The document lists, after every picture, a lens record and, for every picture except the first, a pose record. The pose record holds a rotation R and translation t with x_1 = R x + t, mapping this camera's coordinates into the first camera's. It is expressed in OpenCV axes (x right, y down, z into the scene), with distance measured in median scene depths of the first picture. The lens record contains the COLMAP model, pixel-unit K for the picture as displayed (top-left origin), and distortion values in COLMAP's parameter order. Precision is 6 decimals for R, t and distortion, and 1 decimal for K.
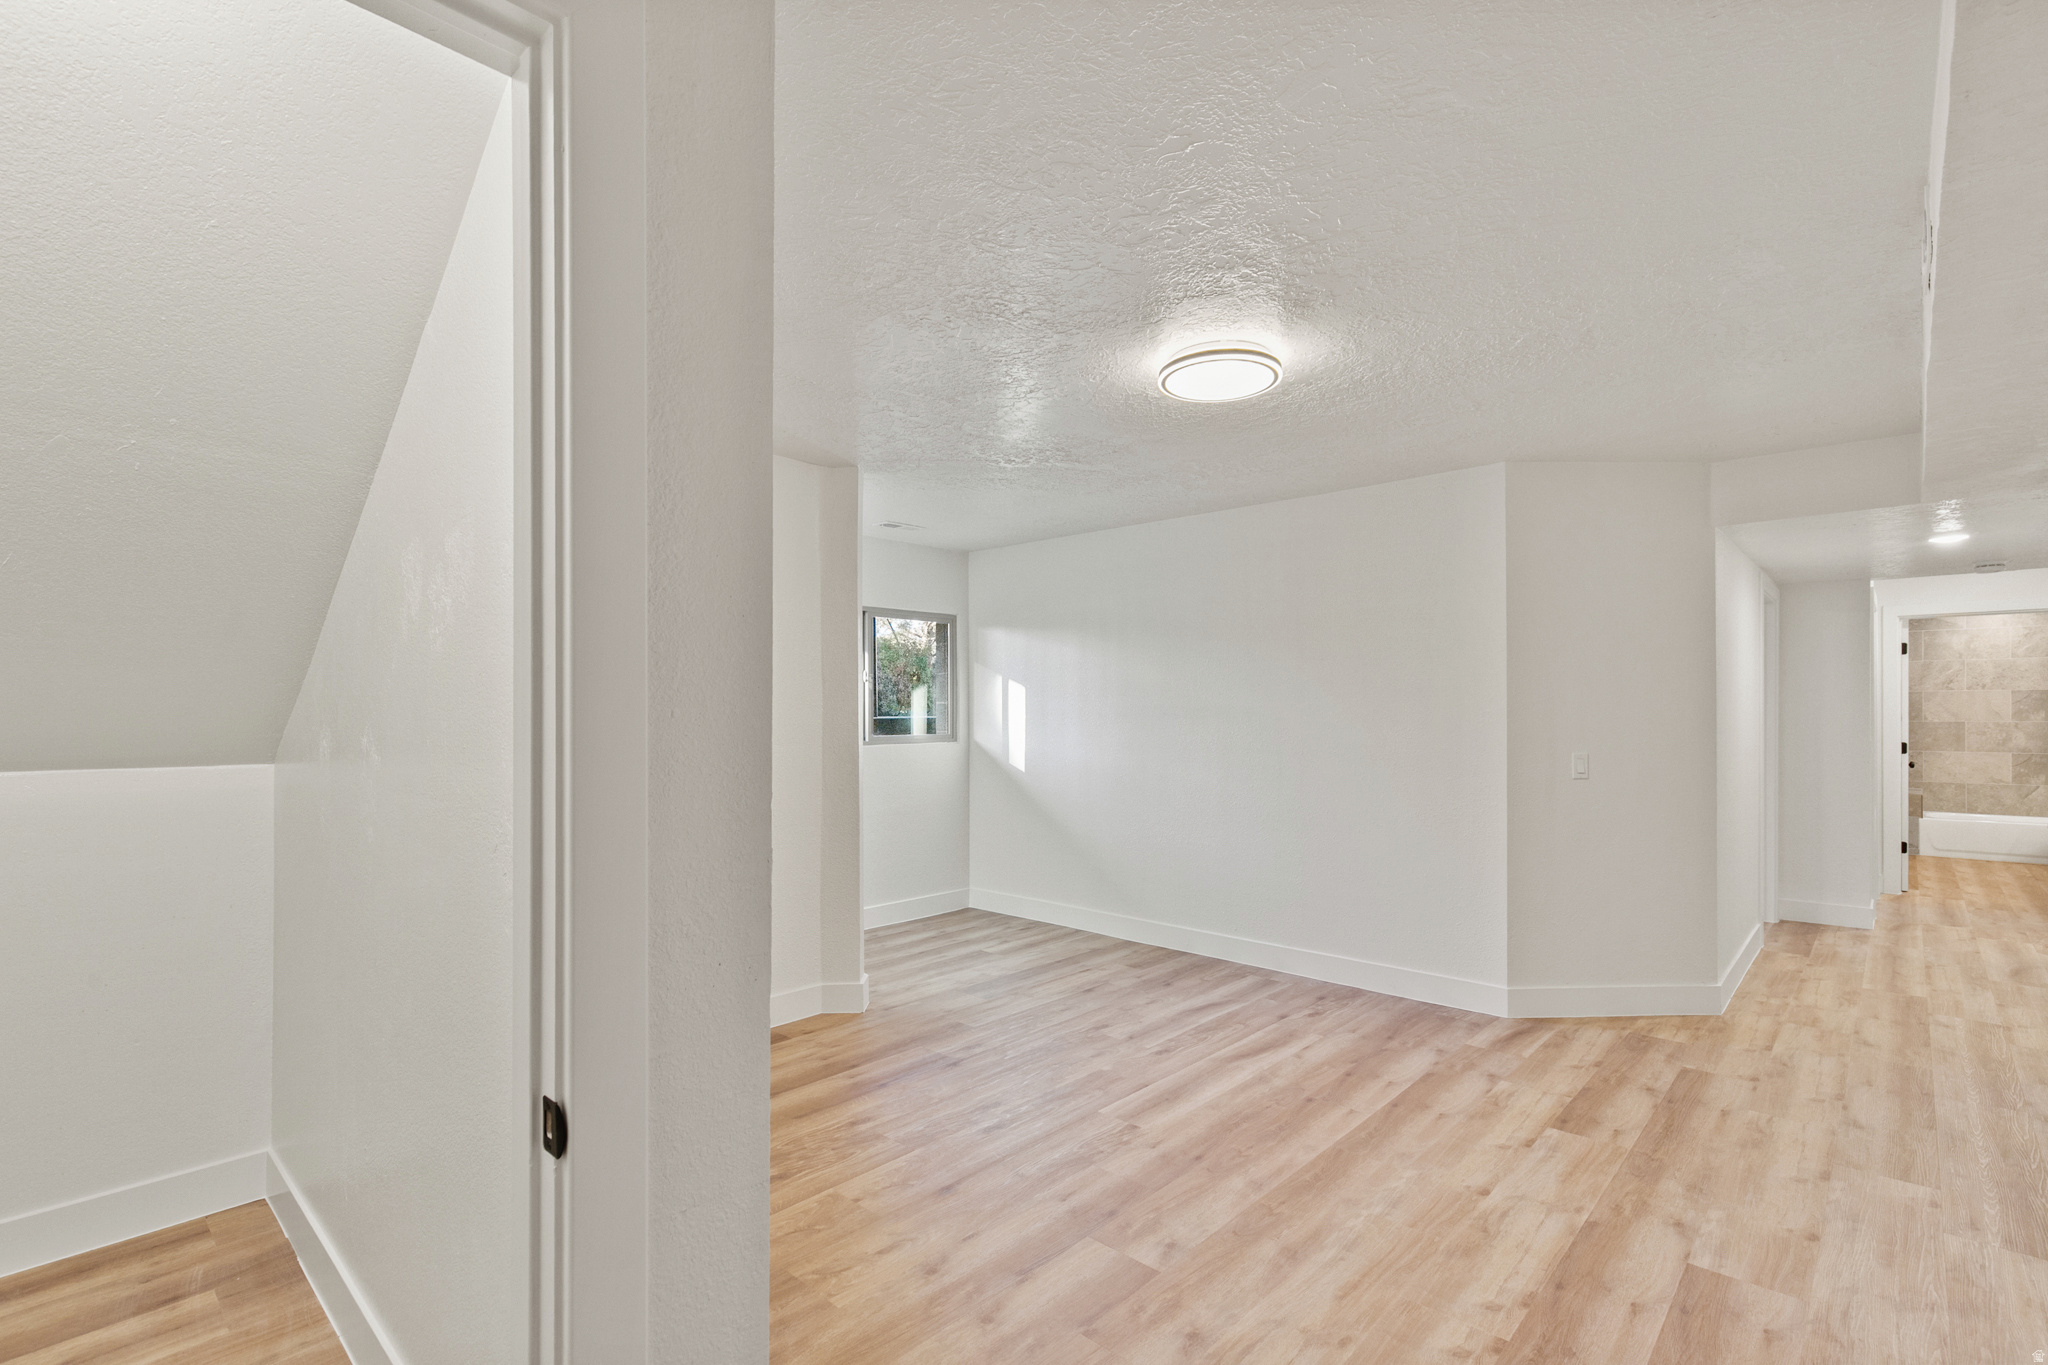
lens RADIAL K [[942.0, 0, 1029.2], [0, 942.0, 703.3], [0, 0, 1]] dist [0.008883, -0.000020]
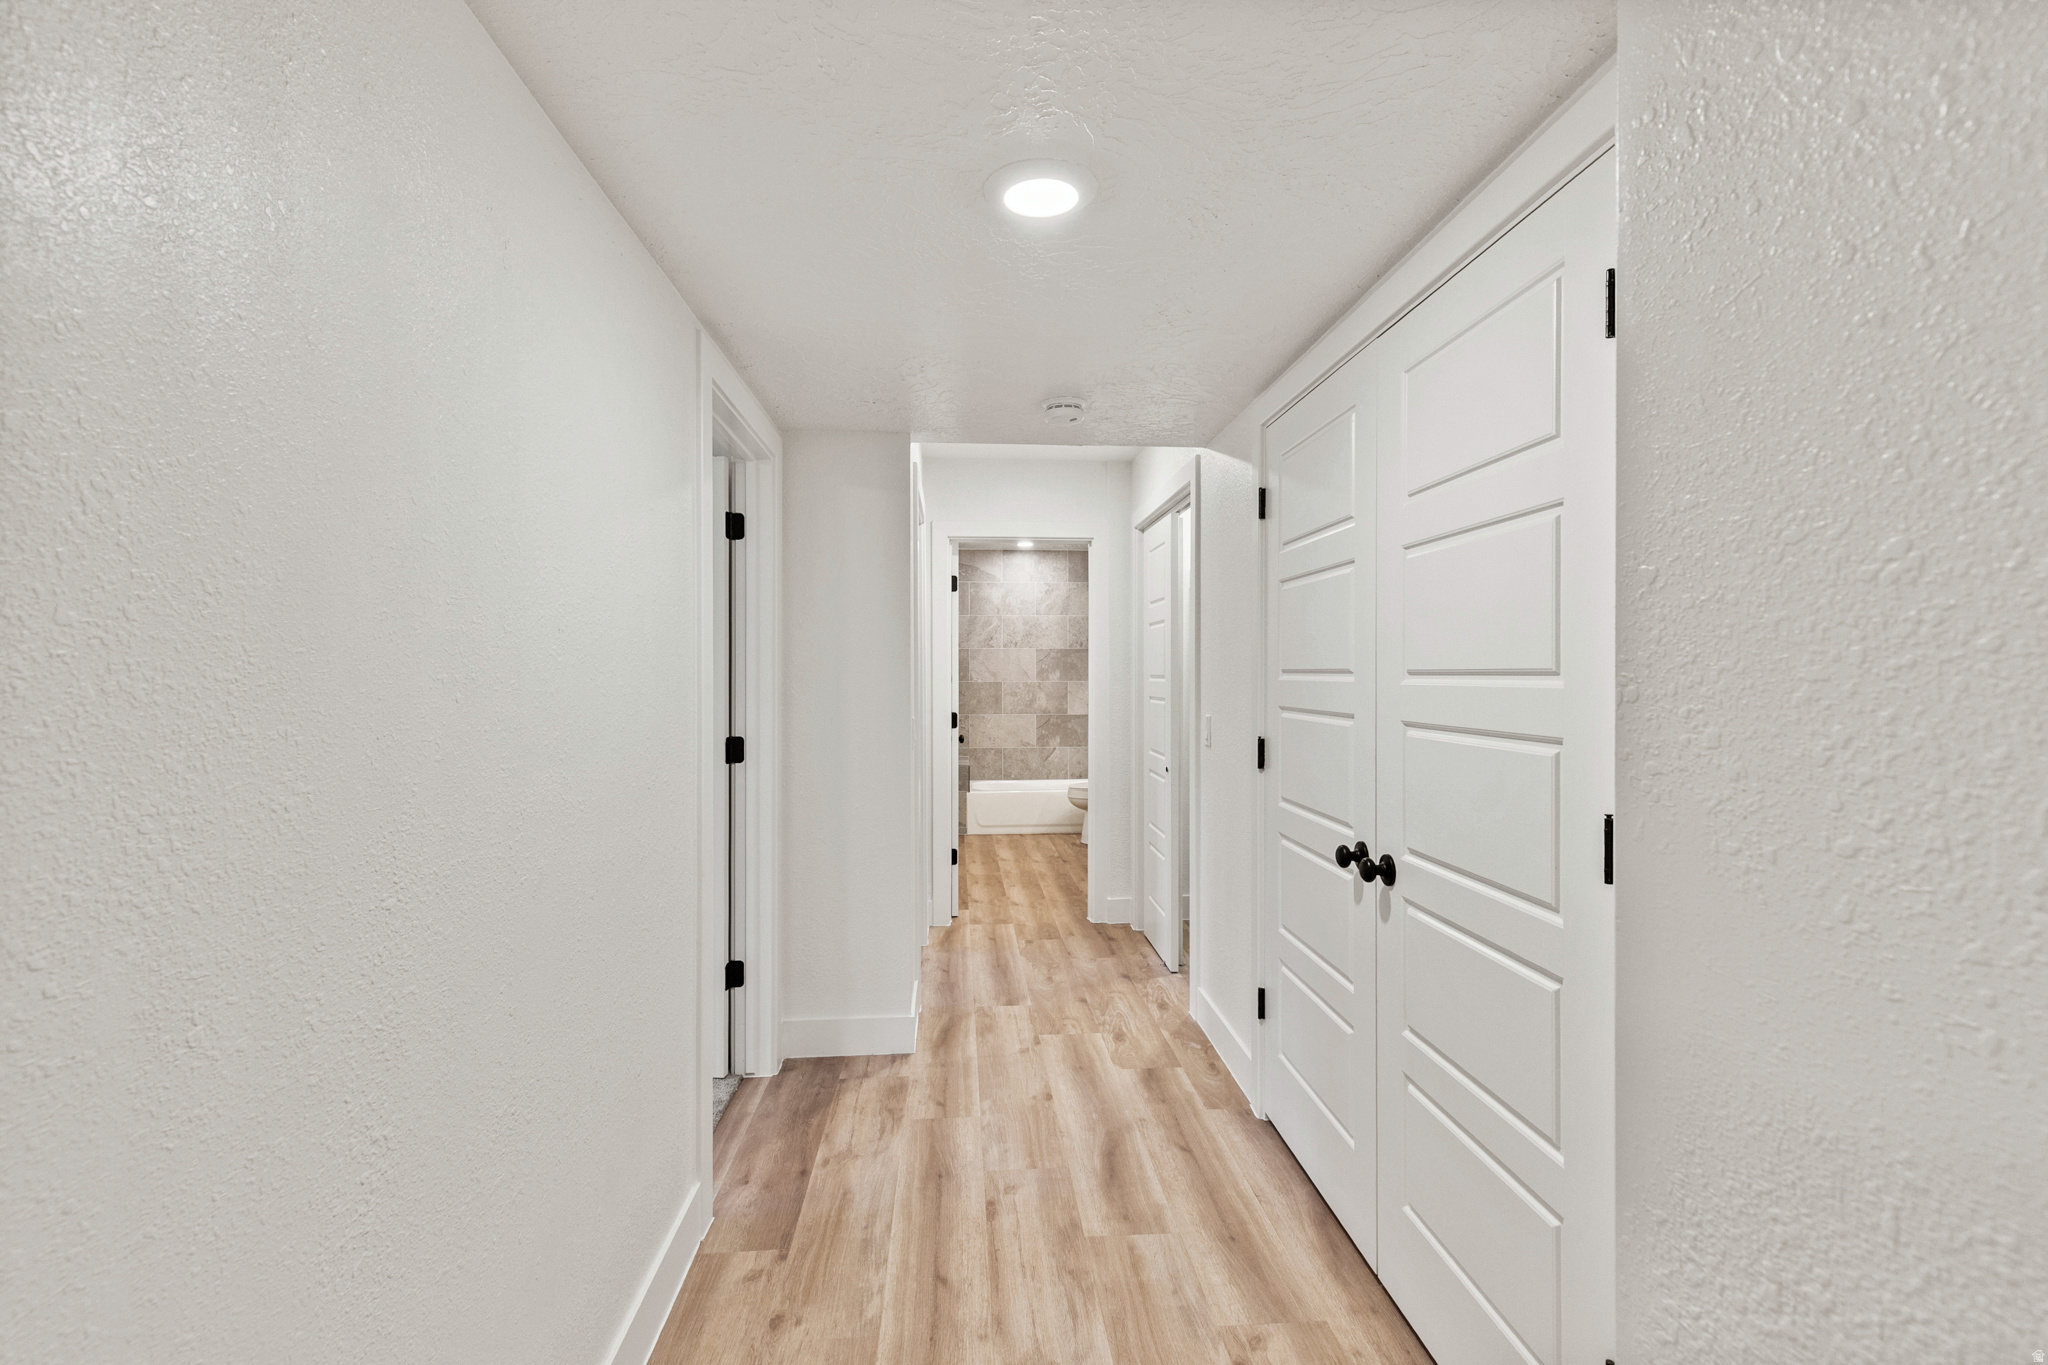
lens RADIAL K [[942.0, 0, 1029.2], [0, 942.0, 703.3], [0, 0, 1]] dist [0.008883, -0.000020]
pose [[0.679601, -0.025827, 0.733127, 0.340044], [-0.001536, 0.999328, 0.036629, 0.006587], [-0.733580, -0.026019, 0.679105, 0.368456]]
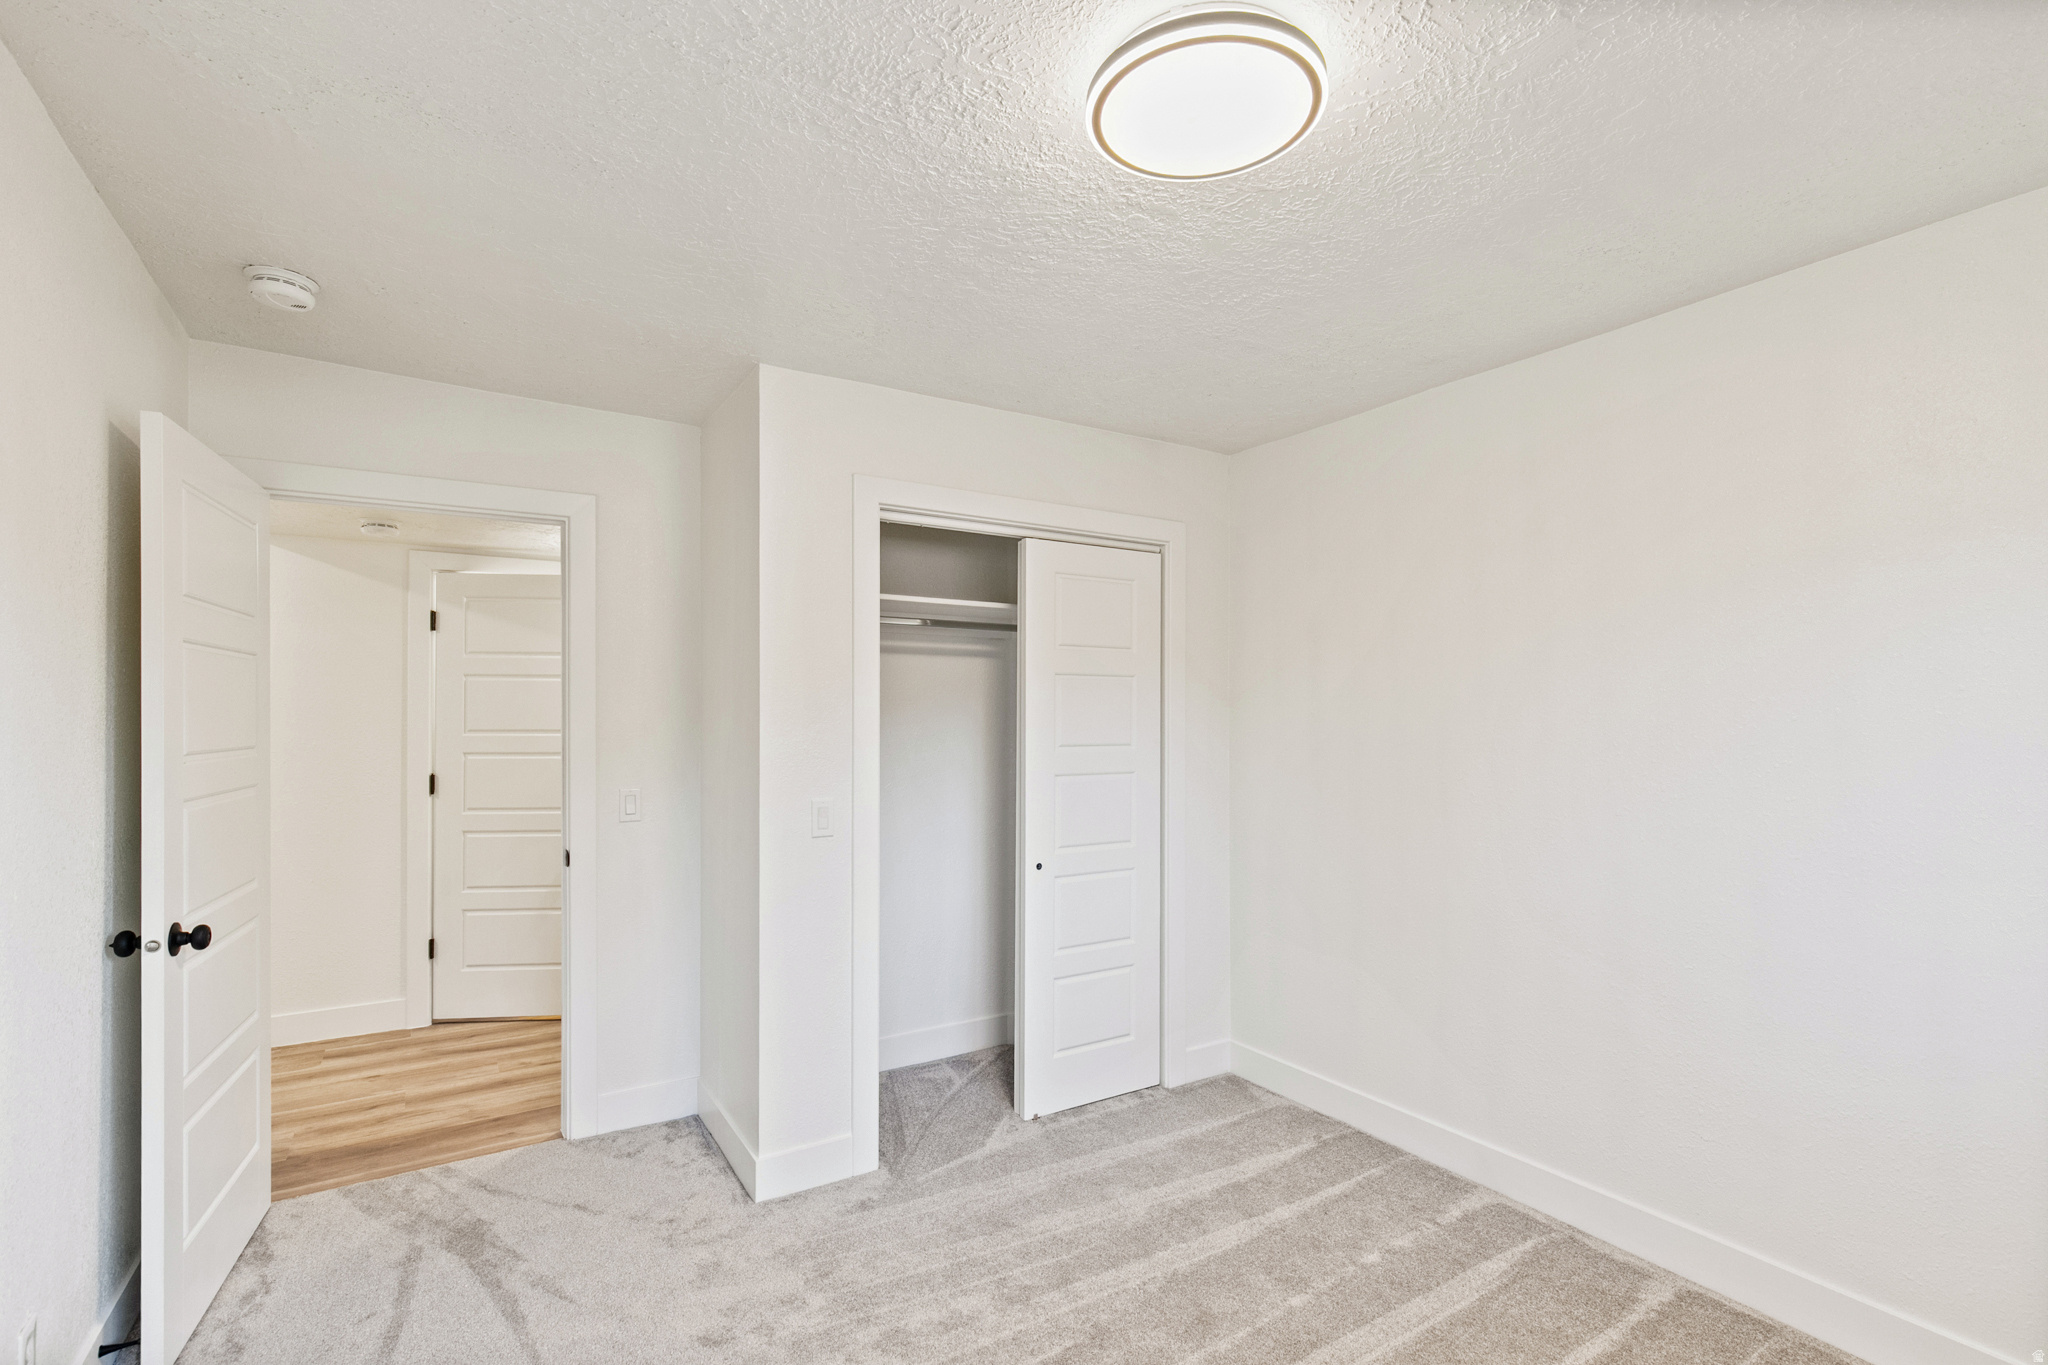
lens RADIAL K [[942.0, 0, 1029.2], [0, 942.0, 703.3], [0, 0, 1]] dist [0.008883, -0.000020]
pose [[-0.965956, 0.002074, 0.258697, 0.204675], [-0.002930, 0.999816, -0.018958, 0.001332], [-0.258688, -0.019071, -0.965773, 0.897769]]
